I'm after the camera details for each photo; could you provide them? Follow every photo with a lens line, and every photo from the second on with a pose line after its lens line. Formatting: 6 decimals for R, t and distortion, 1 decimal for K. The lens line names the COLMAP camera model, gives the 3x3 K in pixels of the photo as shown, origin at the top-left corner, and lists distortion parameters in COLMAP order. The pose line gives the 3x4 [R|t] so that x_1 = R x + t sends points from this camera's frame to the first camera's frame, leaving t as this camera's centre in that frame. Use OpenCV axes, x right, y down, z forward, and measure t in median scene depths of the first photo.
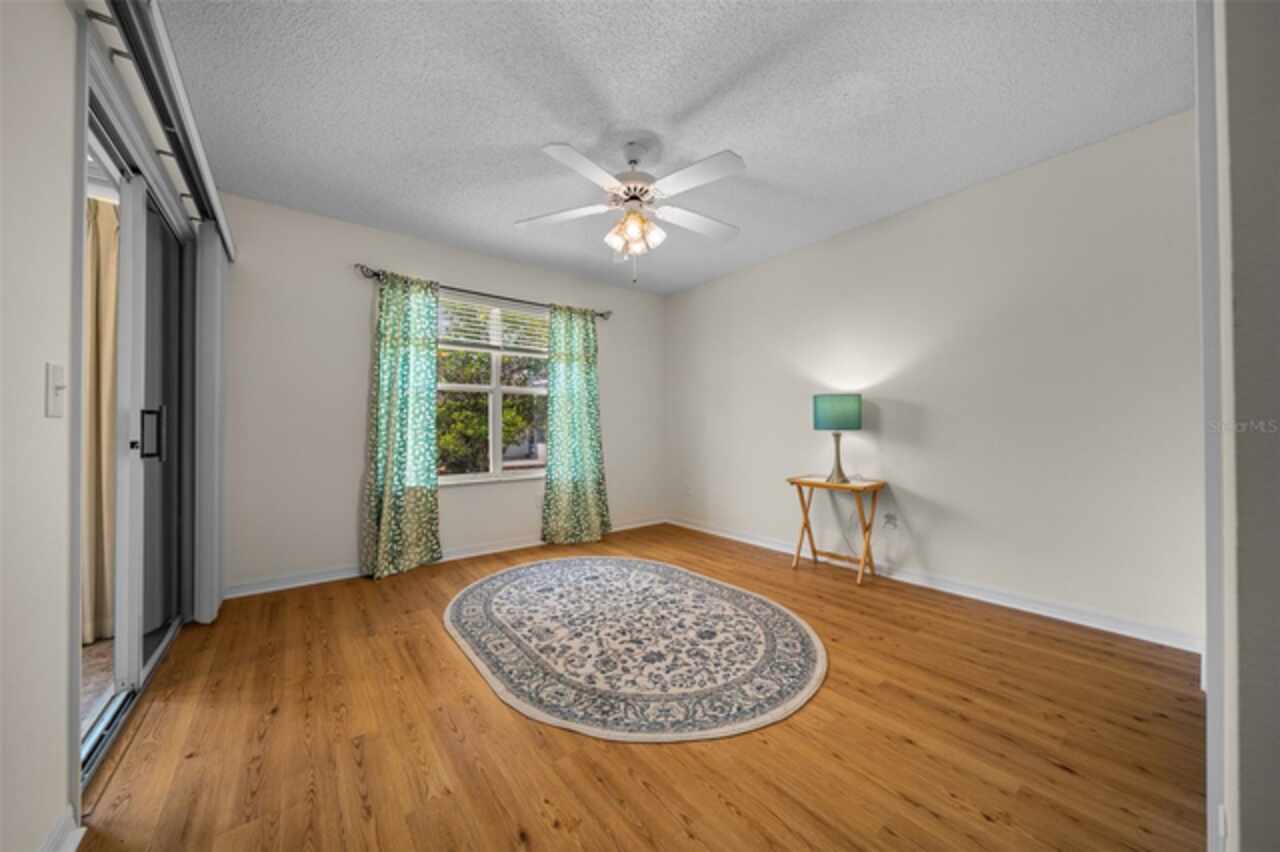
lens RADIAL K [[440.3, 0, 643.5], [0, 440.3, 424.9], [0, 0, 1]] dist [-0.003129, -0.000120]
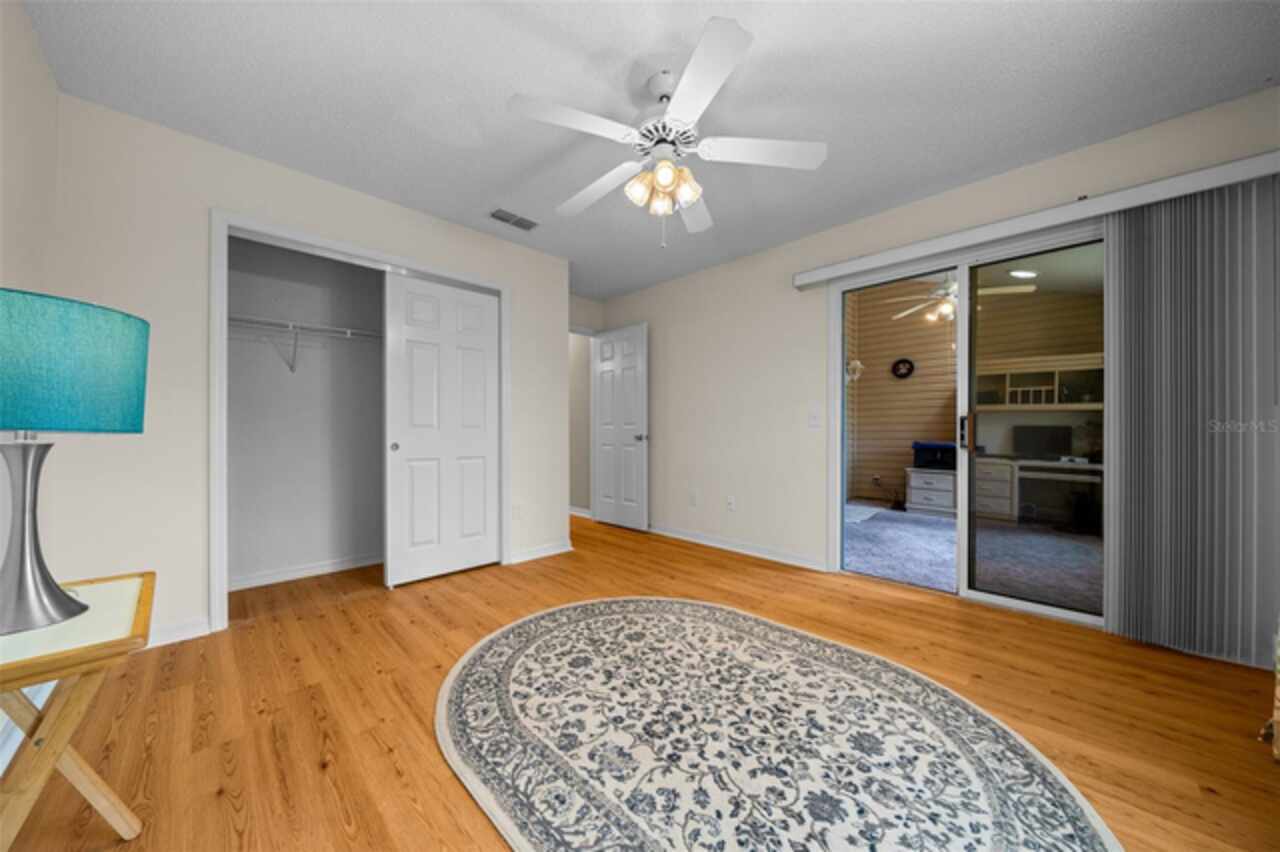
lens RADIAL K [[440.3, 0, 643.5], [0, 440.3, 424.9], [0, 0, 1]] dist [-0.003129, -0.000120]
pose [[-0.992413, 0.001447, -0.122942, 0.129934], [0.004687, 0.999649, -0.026067, 0.022833], [0.122861, -0.026445, -0.992071, 1.972800]]
